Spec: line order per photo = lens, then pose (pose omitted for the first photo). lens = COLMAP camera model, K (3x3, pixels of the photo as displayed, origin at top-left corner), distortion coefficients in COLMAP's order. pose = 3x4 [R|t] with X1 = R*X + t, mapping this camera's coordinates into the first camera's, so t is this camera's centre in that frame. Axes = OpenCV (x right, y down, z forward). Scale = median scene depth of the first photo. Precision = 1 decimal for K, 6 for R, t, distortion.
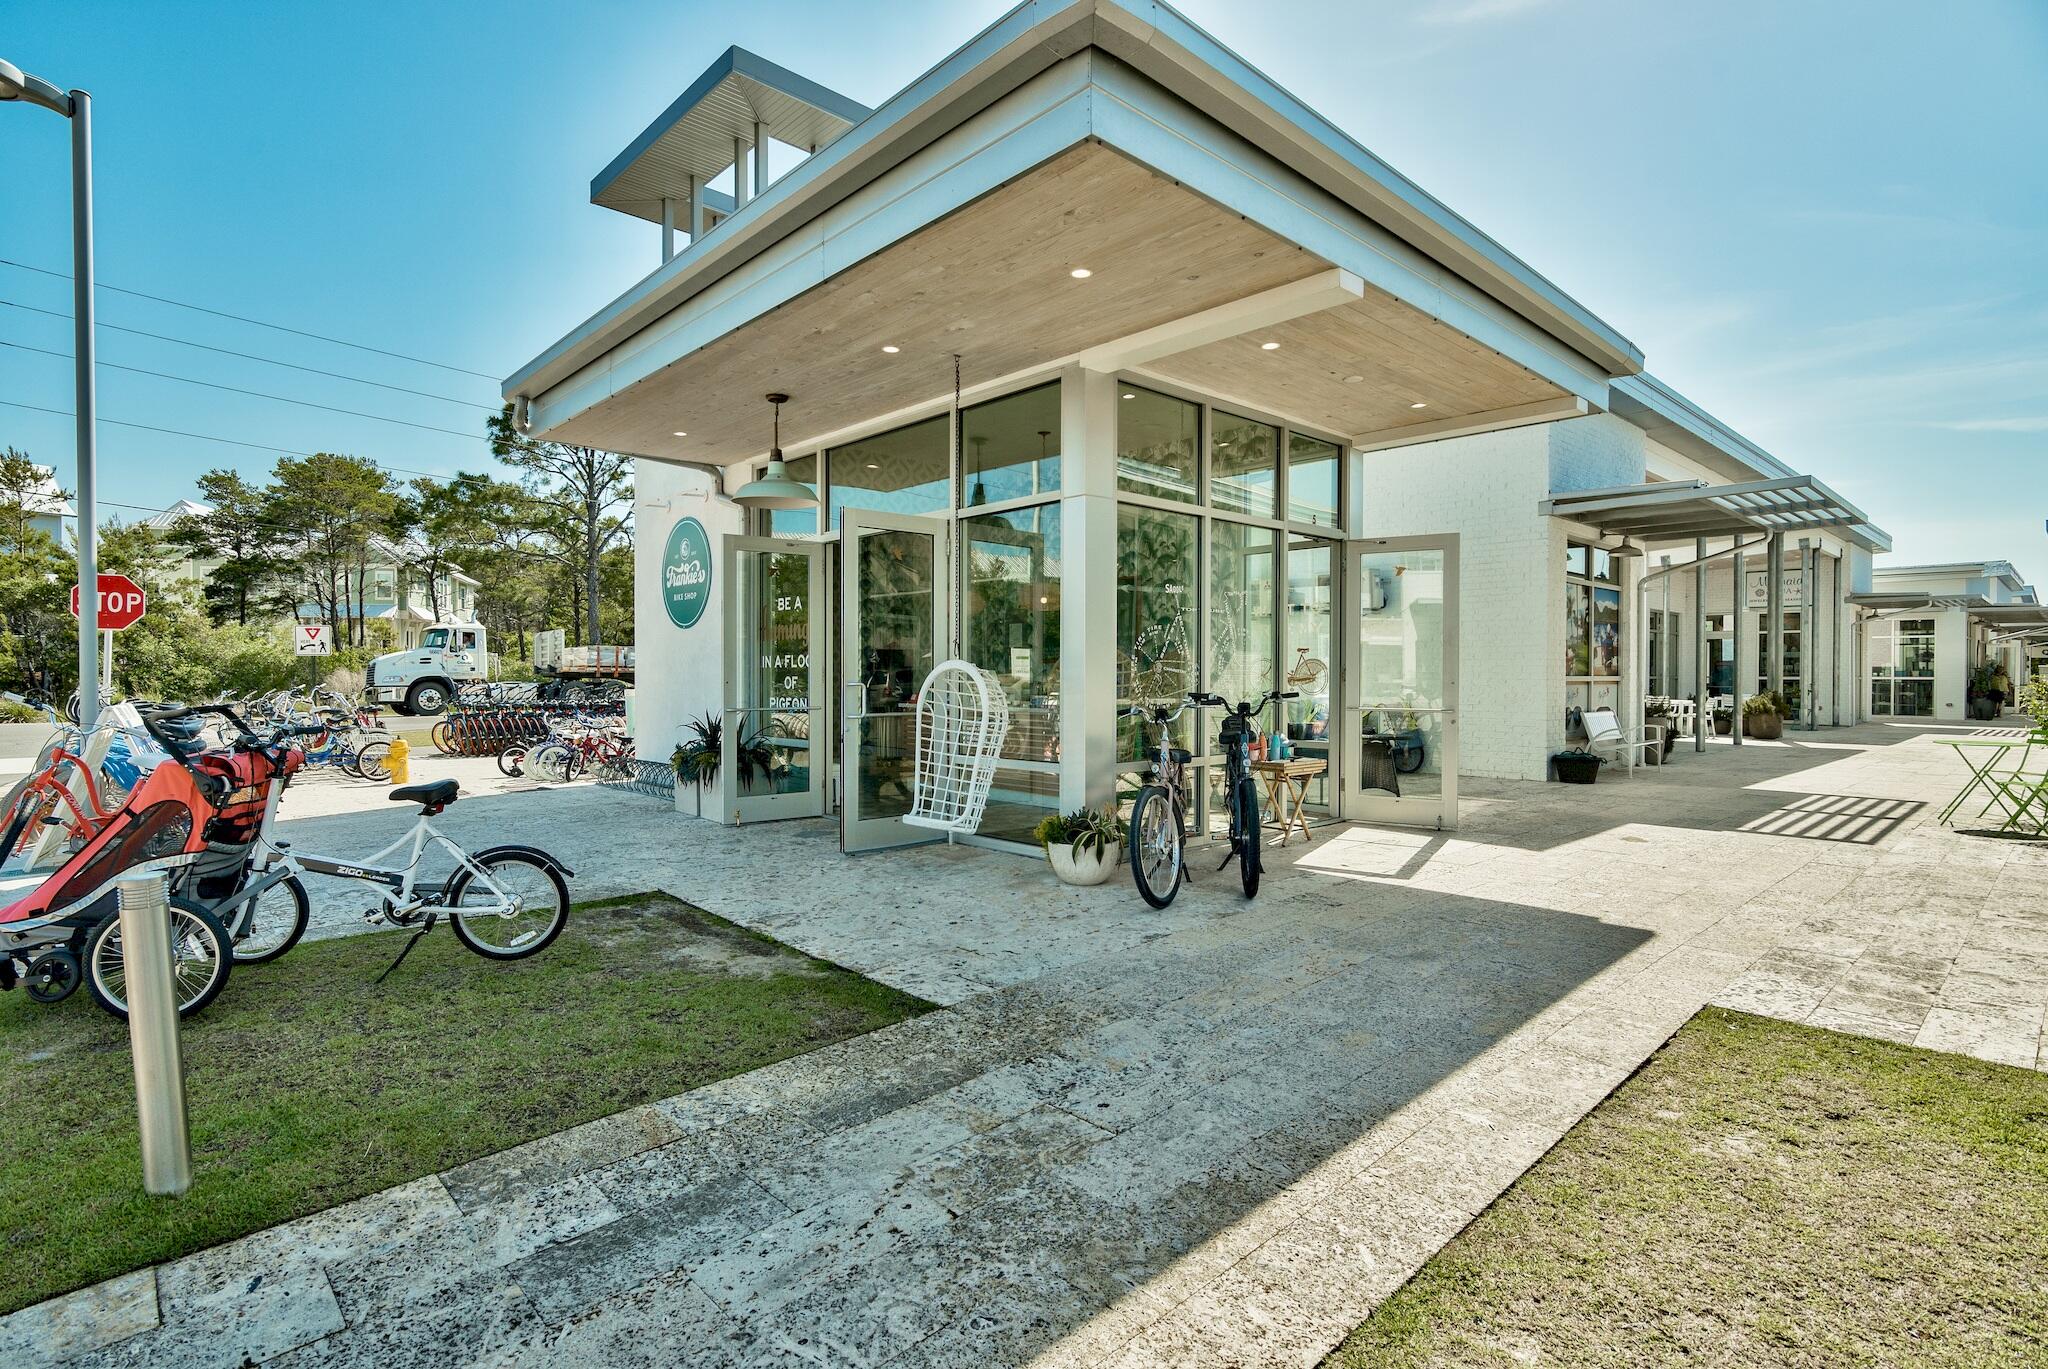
lens RADIAL K [[993.9, 0, 1024.9], [0, 993.9, 676.6], [0, 0, 1]] dist [0.002468, 0.000243]
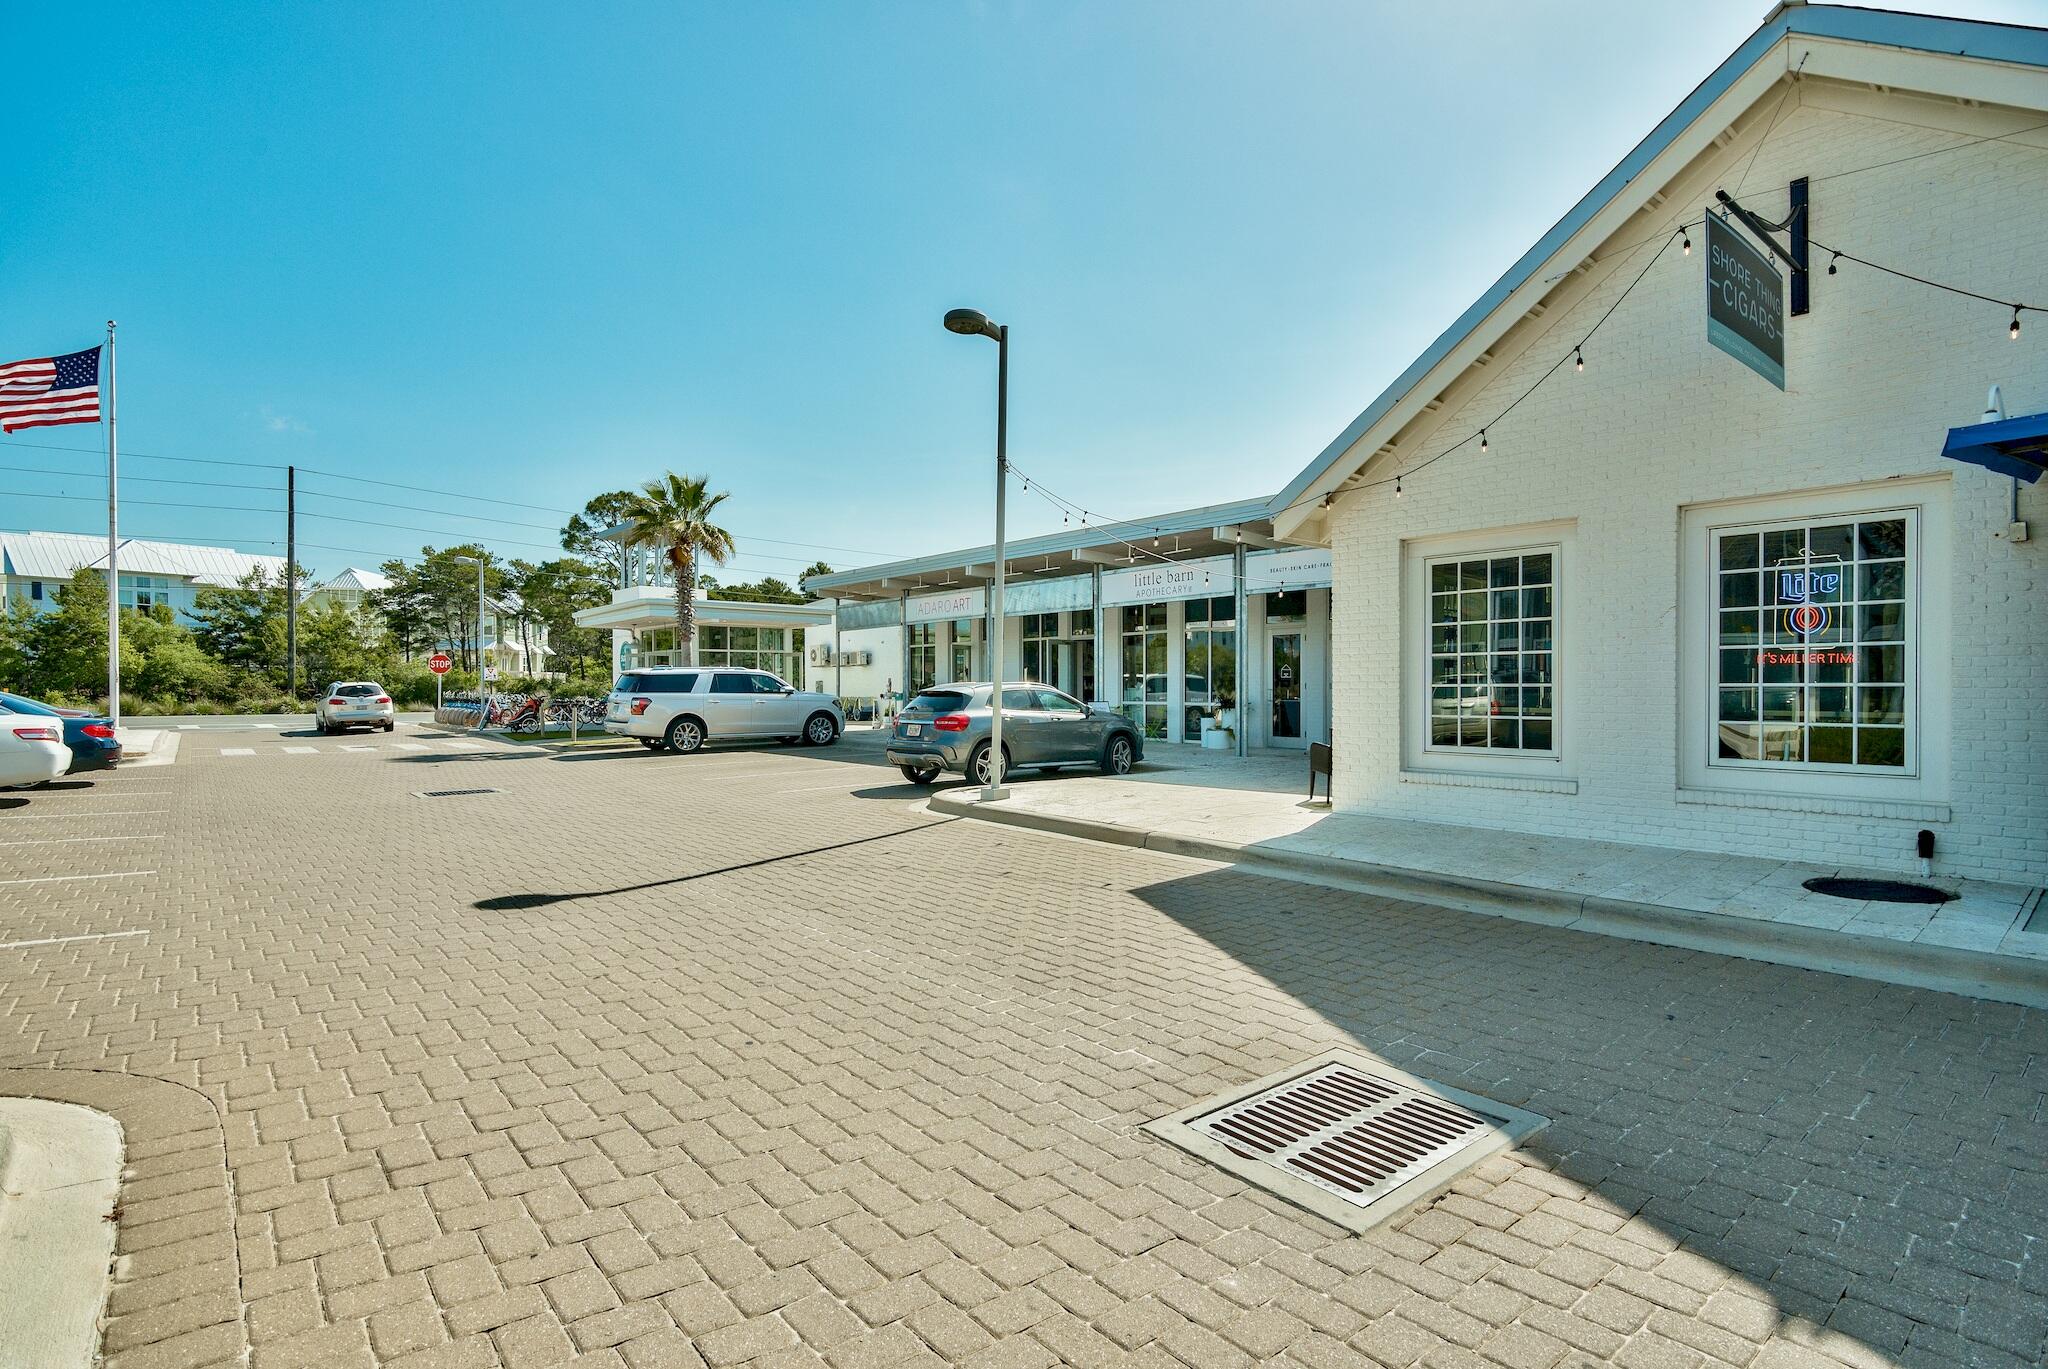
lens RADIAL K [[993.9, 0, 1019.2], [0, 993.9, 684.1], [0, 0, 1]] dist [0.002468, 0.000243]
pose [[0.998265, 0.002697, -0.058825, 0.238205], [-0.002923, 0.999989, -0.003747, -0.007552], [0.058815, 0.003912, 0.998261, -0.450462]]
